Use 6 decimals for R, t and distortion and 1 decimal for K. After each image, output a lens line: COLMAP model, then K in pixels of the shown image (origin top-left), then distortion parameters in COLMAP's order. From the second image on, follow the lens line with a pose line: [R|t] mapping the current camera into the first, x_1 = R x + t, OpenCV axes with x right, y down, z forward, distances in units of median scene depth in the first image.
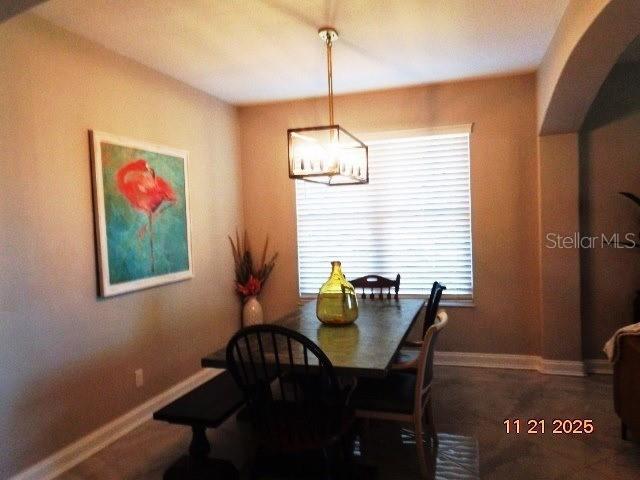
lens RADIAL K [[486.4, 0, 320.0], [0, 486.4, 240.0], [0, 0, 1]] dist [0.006236, 0.010005]
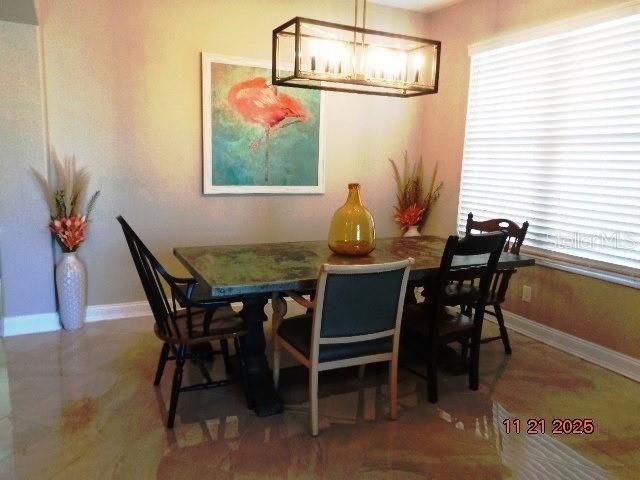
lens RADIAL K [[486.4, 0, 320.0], [0, 486.4, 240.0], [0, 0, 1]] dist [0.006236, 0.010005]
pose [[0.689929, 0.175320, -0.702325, 0.556193], [-0.084664, 0.983112, 0.162243, 0.006499], [0.718909, -0.052474, 0.693121, 0.309820]]
